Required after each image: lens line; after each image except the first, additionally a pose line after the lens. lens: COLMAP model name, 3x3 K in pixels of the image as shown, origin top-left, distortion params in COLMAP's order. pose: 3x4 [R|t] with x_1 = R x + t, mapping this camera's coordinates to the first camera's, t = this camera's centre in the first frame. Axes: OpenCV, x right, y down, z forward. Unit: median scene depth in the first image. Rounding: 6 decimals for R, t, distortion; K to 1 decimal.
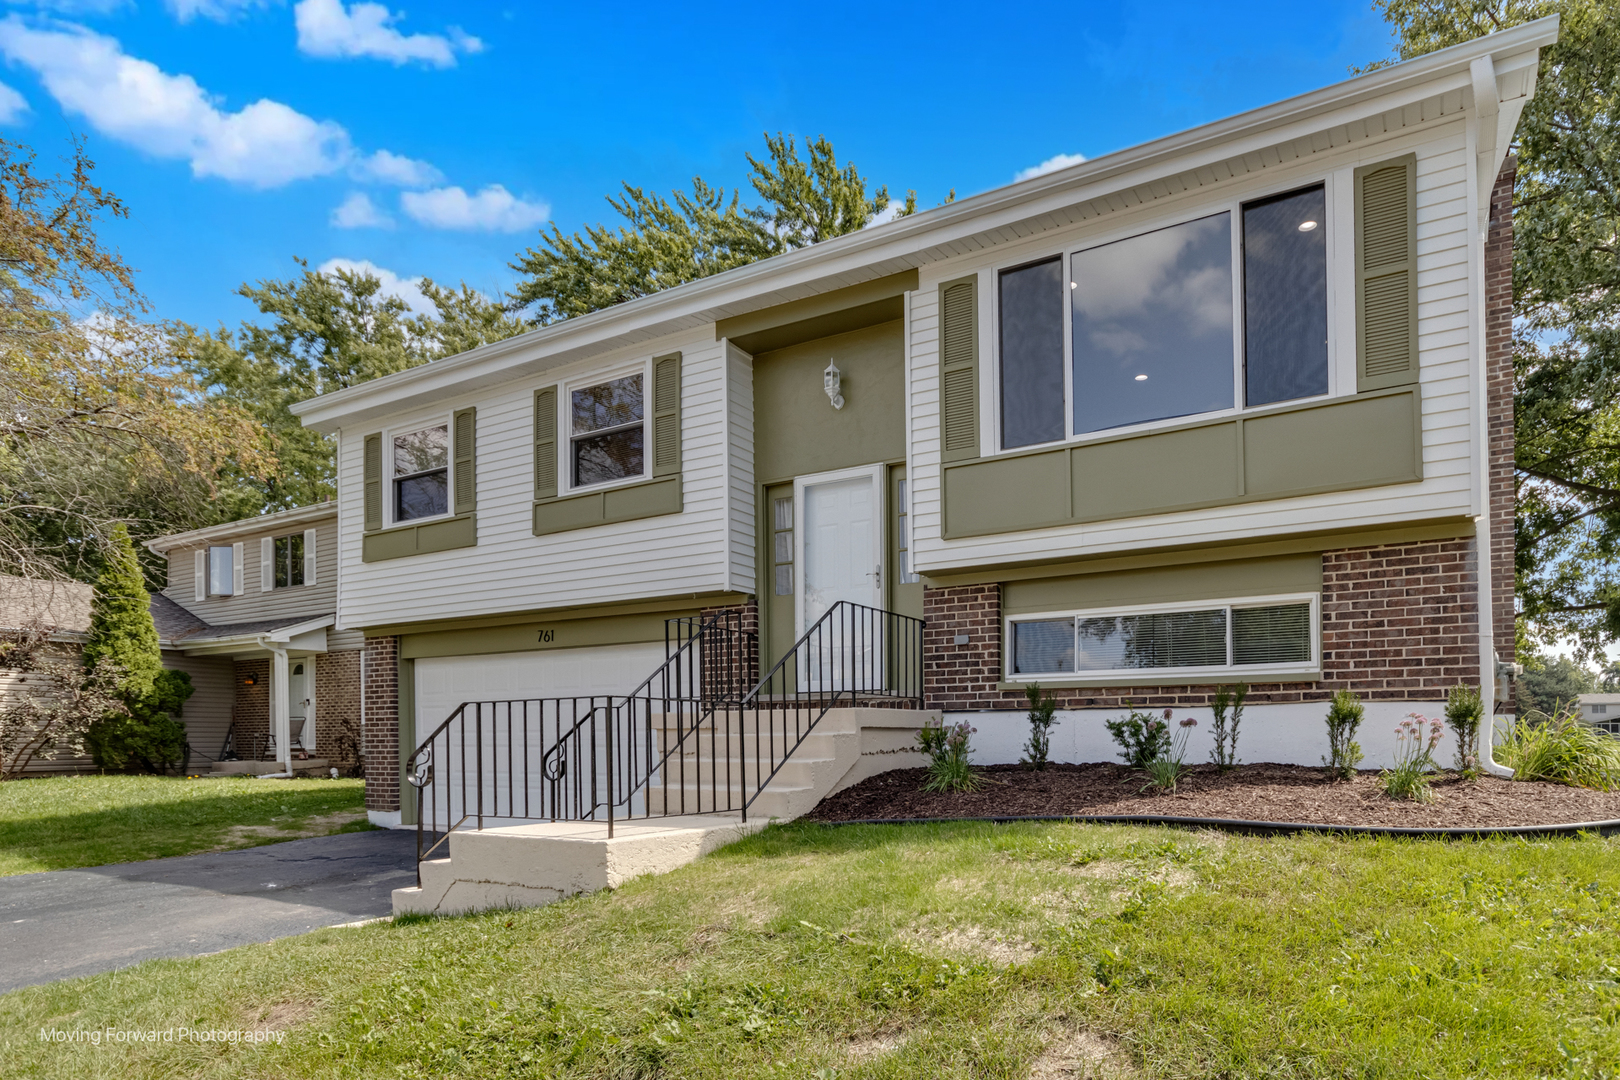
lens RADIAL K [[786.1, 0, 816.9], [0, 786.1, 537.6], [0, 0, 1]] dist [0.003987, 0.001041]
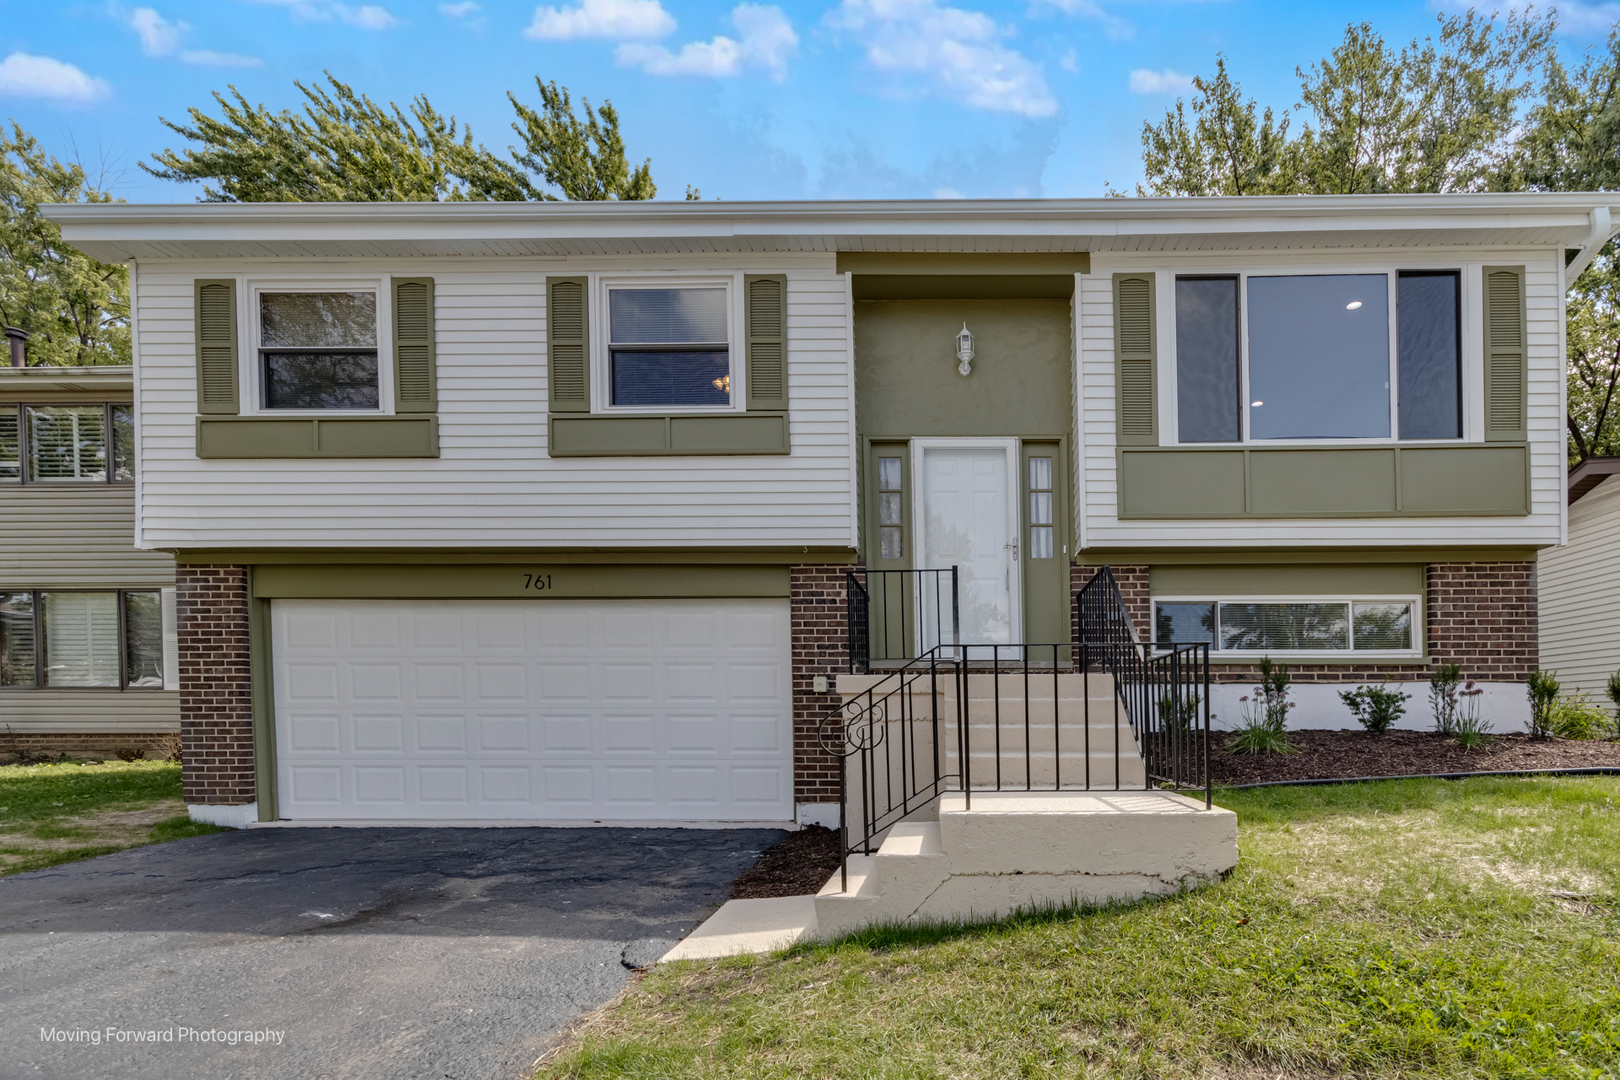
lens RADIAL K [[726.6, 0, 810.1], [0, 726.6, 558.2], [0, 0, 1]] dist [0.001122, 0.000776]
pose [[0.899034, 0.099248, 0.426483, -0.614183], [-0.113766, 0.993470, 0.008627, 0.092662], [-0.422842, -0.056275, 0.904454, 0.301364]]
